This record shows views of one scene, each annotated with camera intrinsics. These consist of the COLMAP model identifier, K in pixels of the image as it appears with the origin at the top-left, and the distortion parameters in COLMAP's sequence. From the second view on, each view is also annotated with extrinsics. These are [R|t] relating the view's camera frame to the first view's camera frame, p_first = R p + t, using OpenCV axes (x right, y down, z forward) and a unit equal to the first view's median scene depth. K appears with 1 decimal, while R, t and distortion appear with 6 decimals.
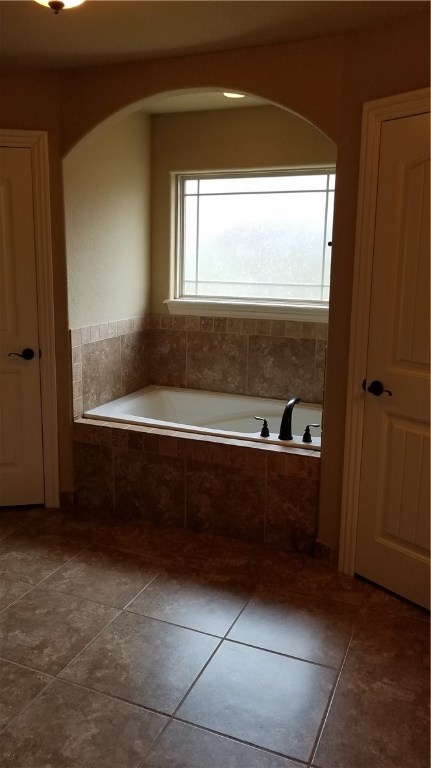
lens RADIAL K [[602.1, 0, 214.5], [0, 602.1, 383.0], [0, 0, 1]] dist [-0.002743, -0.007773]
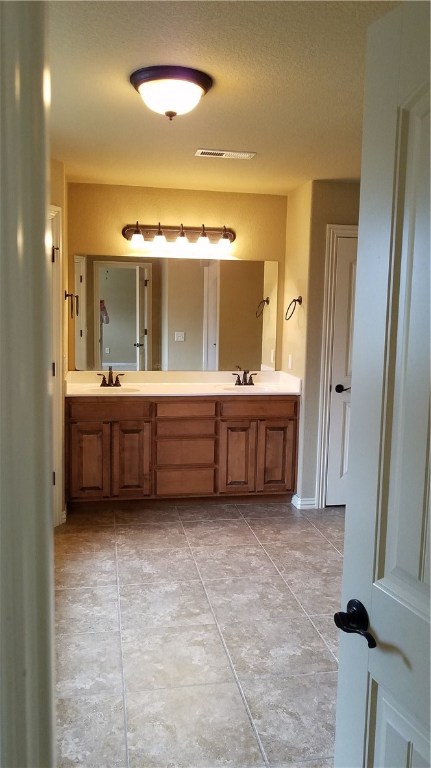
lens RADIAL K [[602.1, 0, 215.9], [0, 602.1, 382.7], [0, 0, 1]] dist [-0.002743, -0.007773]
pose [[-0.555316, -0.128912, 0.821588, -1.221959], [0.141750, 0.958785, 0.246249, -0.334168], [-0.819470, 0.253206, -0.514155, 1.468350]]
